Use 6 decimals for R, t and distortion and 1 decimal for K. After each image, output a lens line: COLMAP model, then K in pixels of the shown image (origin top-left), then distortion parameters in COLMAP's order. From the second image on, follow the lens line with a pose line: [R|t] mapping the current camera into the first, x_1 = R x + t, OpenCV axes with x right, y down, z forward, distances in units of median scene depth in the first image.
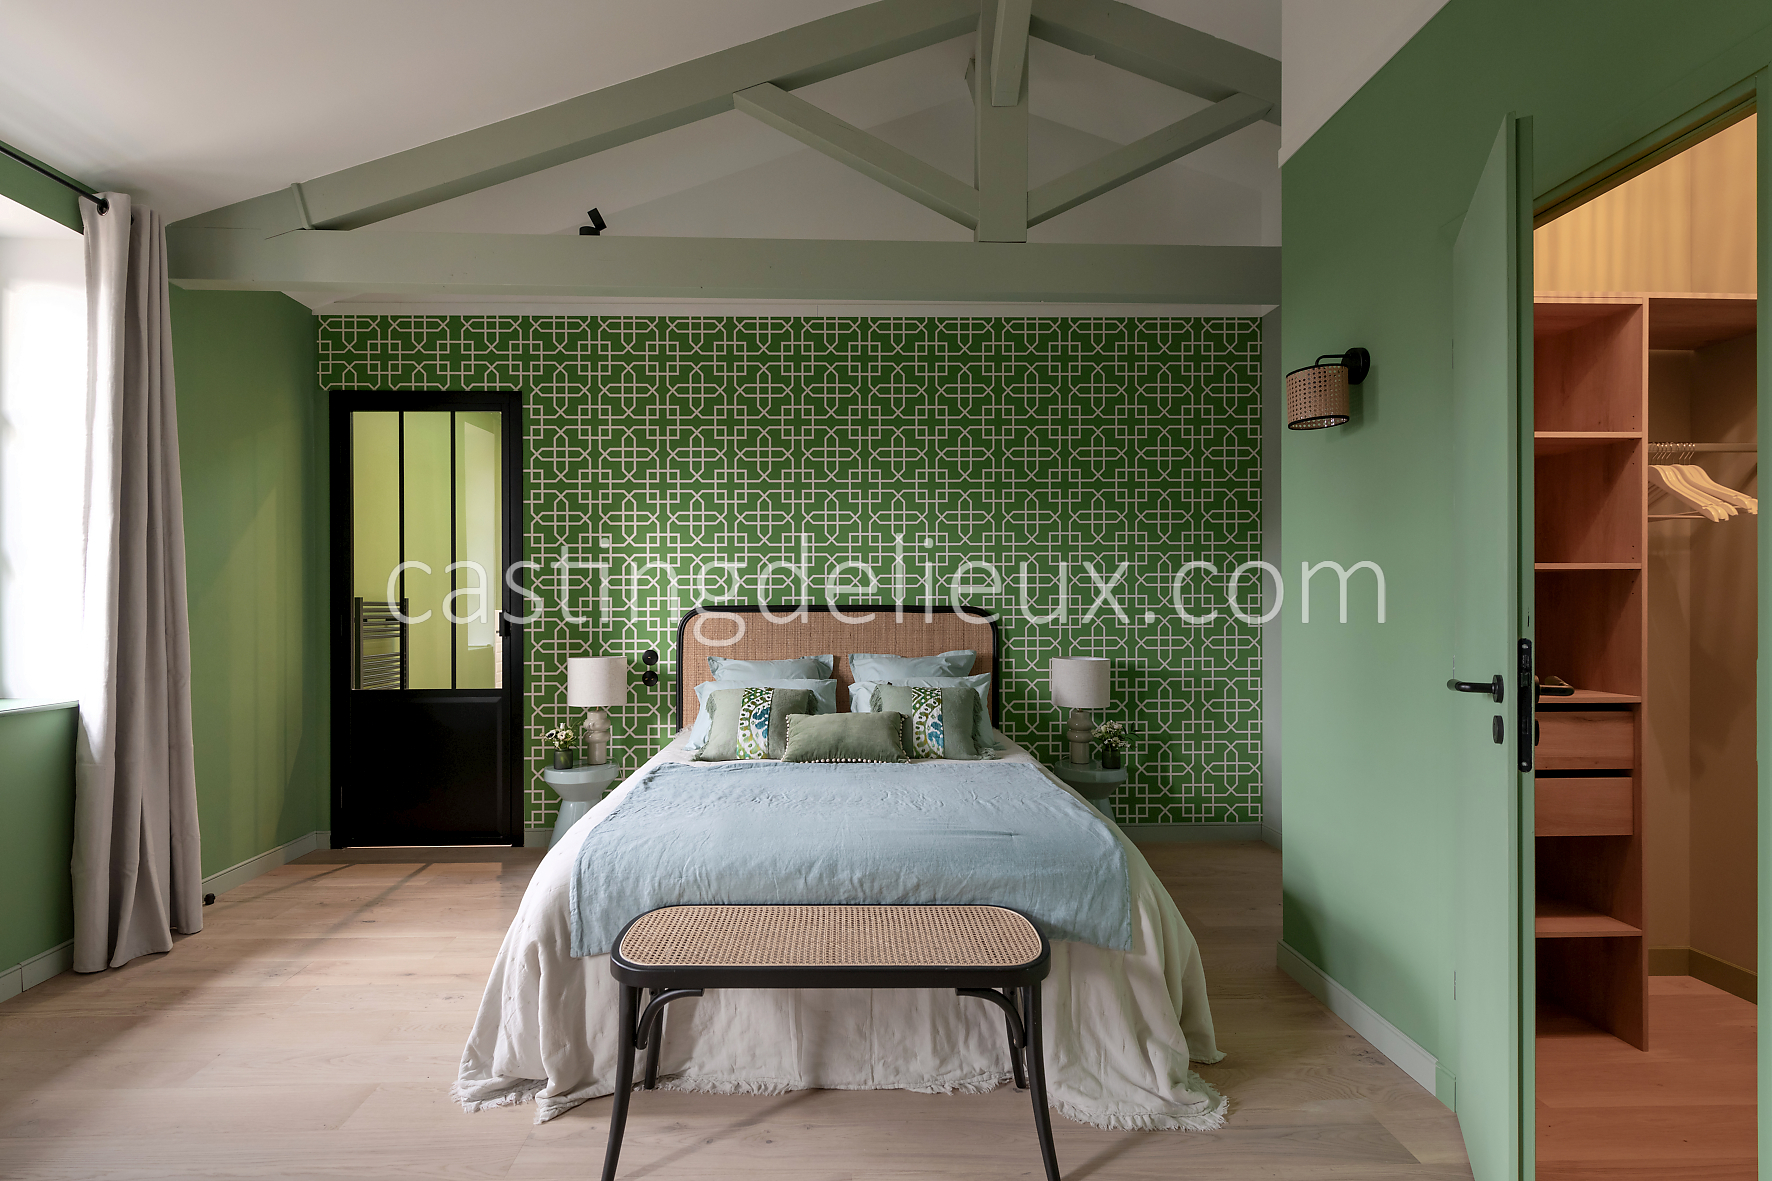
lens RADIAL K [[897.6, 0, 886.5], [0, 897.6, 599.3], [0, 0, 1]] dist [0.017798, -0.012895]
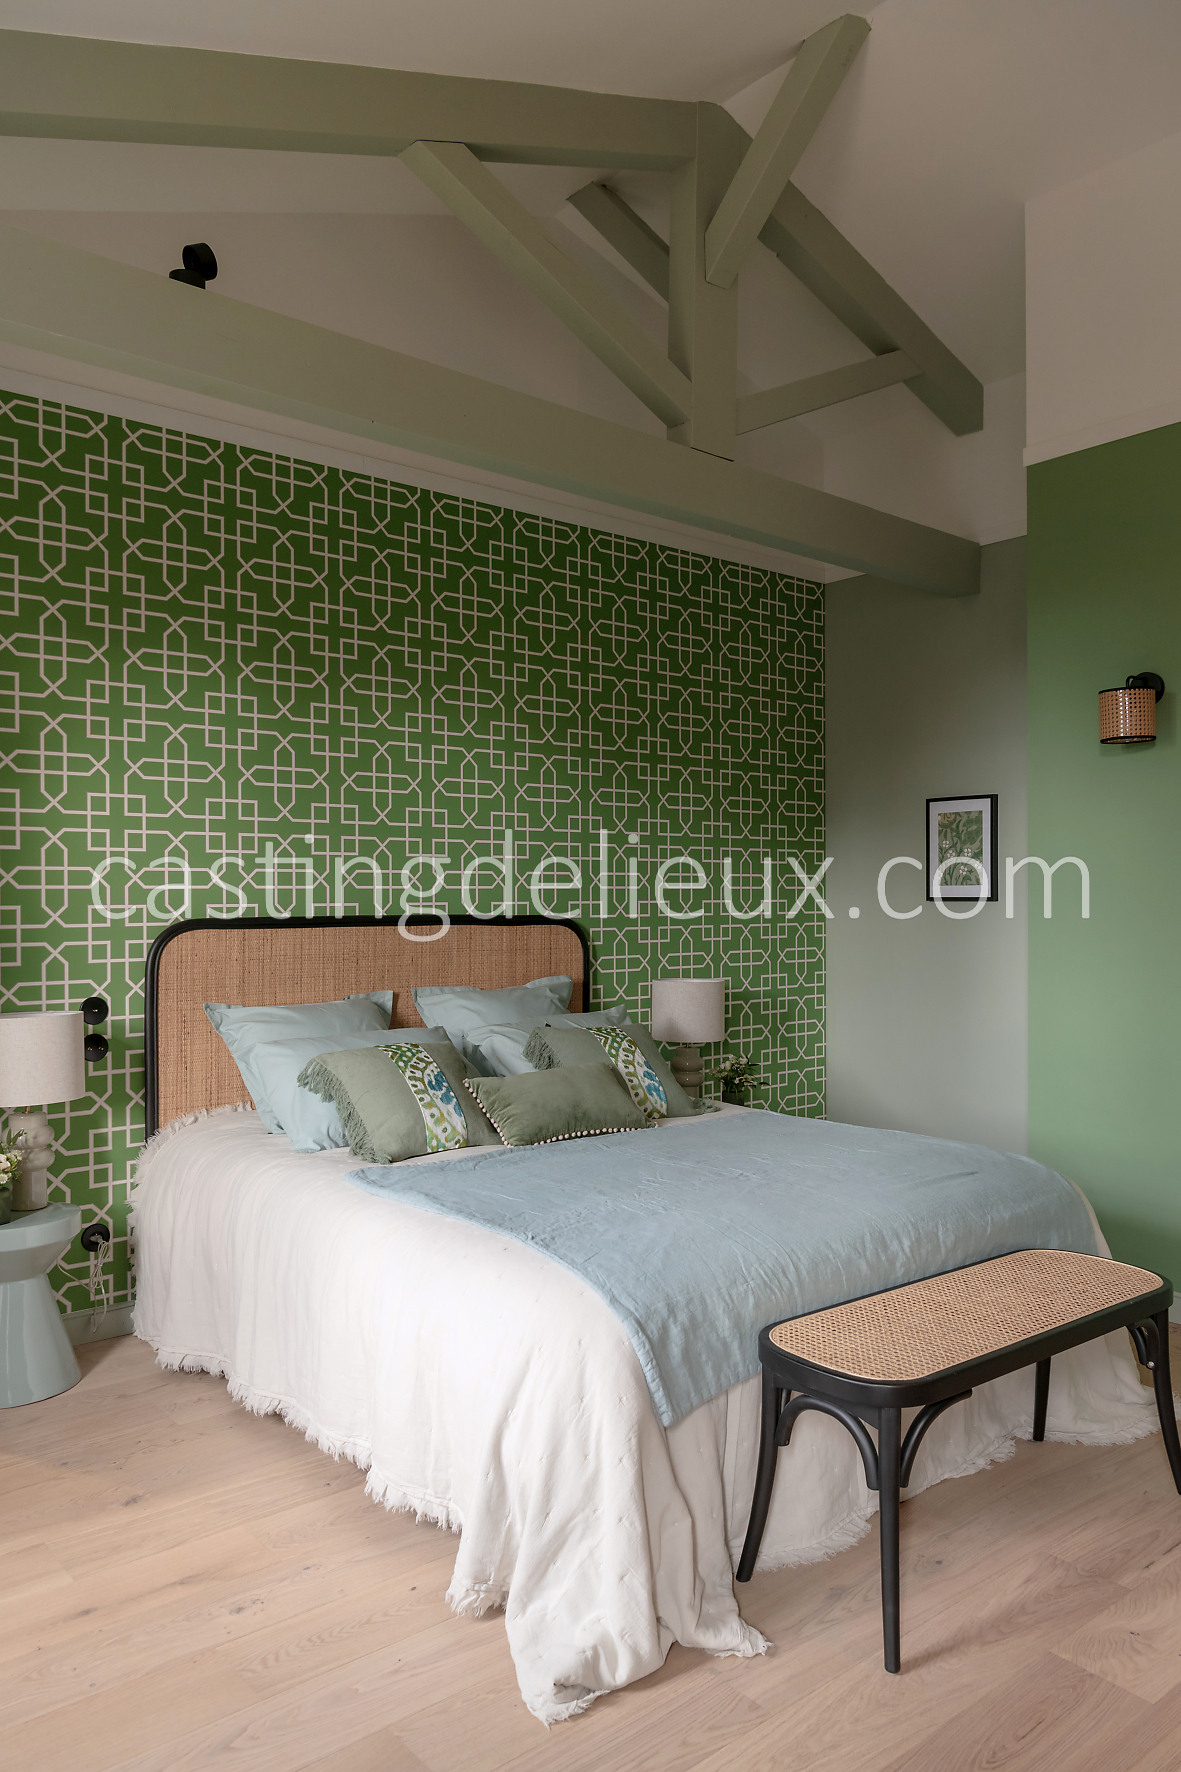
lens RADIAL K [[1389.9, 0, 723.0], [0, 1389.9, 871.0], [0, 0, 1]] dist [-0.005316, -0.014206]
pose [[0.722917, 0.013088, 0.690811, -0.605166], [-0.017300, 0.999850, -0.000840, -0.030775], [-0.690719, -0.011344, 0.723035, 0.091486]]
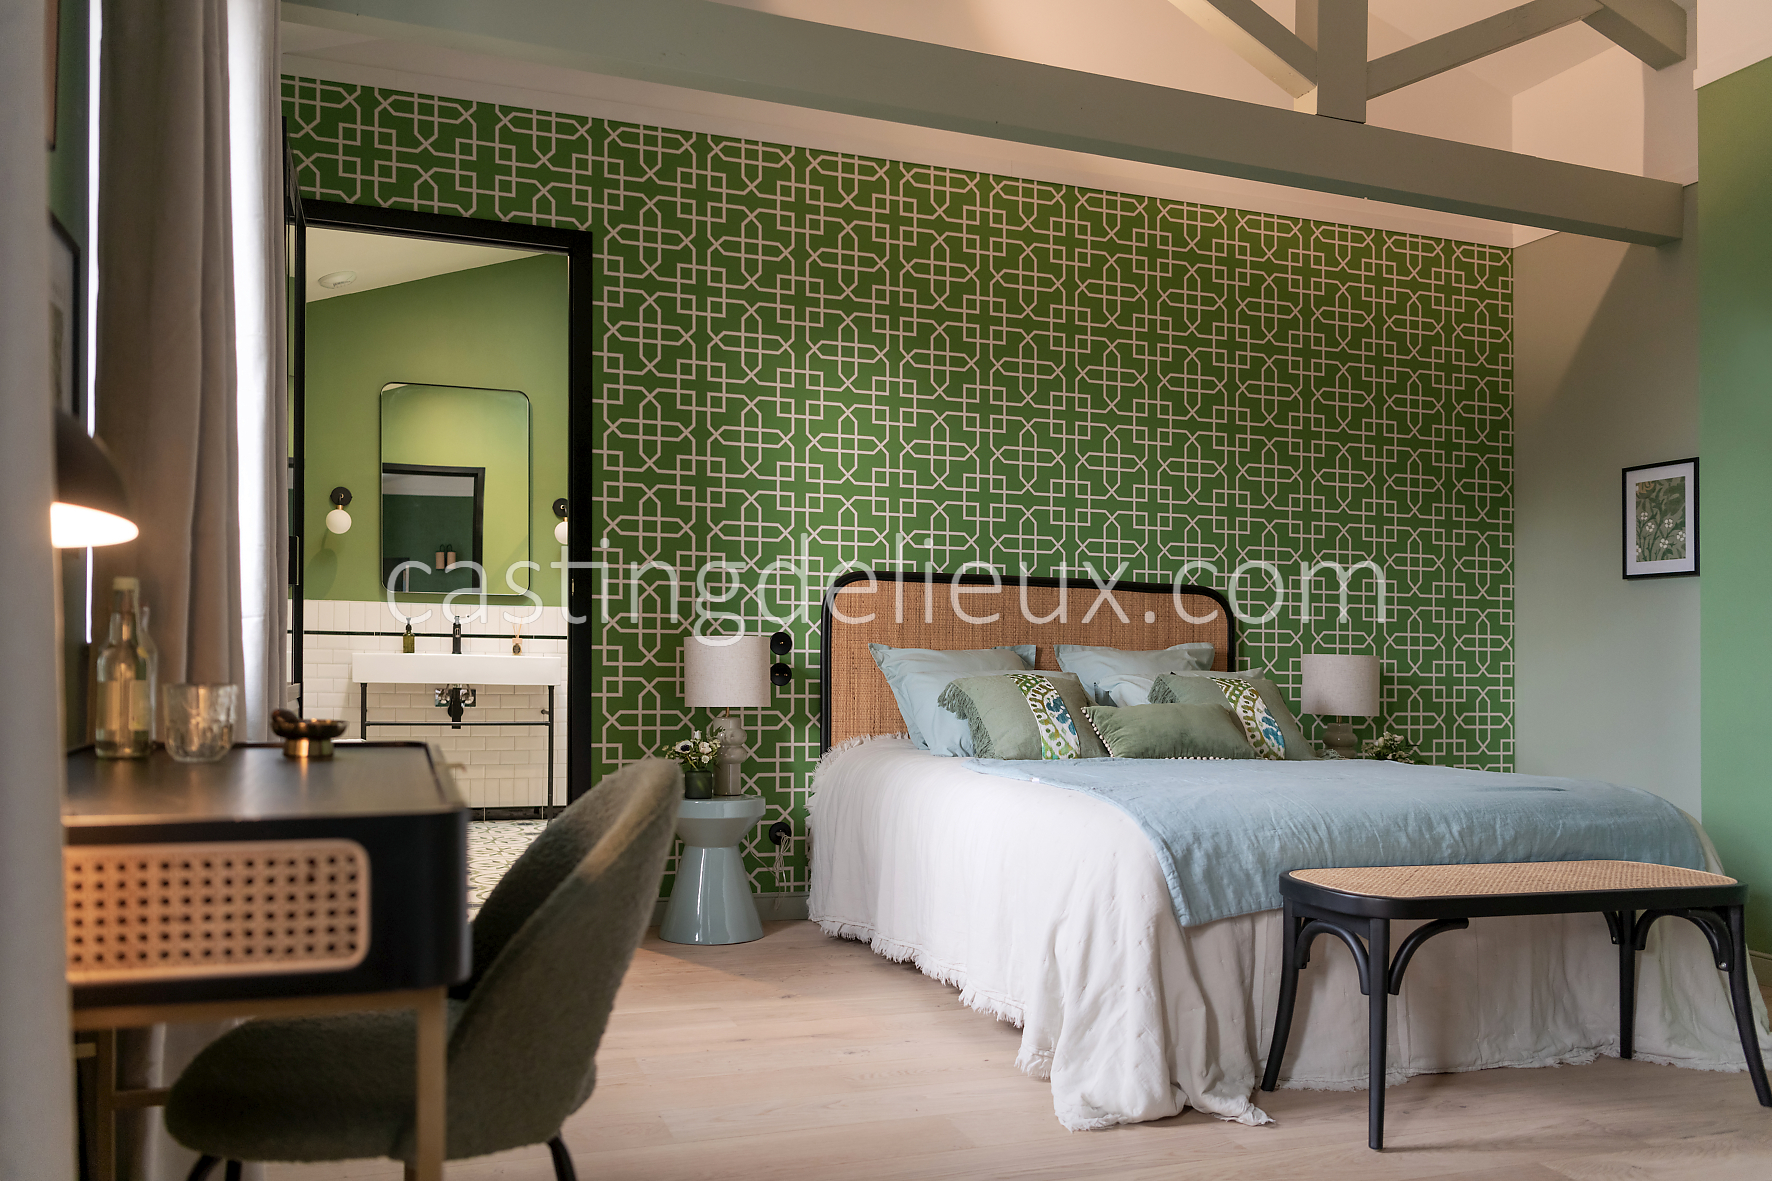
lens RADIAL K [[1625.6, 0, 908.2], [0, 1625.6, 631.7], [0, 0, 1]] dist [0.012711, -0.015408]
pose [[0.933624, 0.026167, 0.357299, -0.635119], [-0.019962, 0.999579, -0.021043, 0.082868], [-0.357699, 0.012514, 0.933753, -0.189999]]
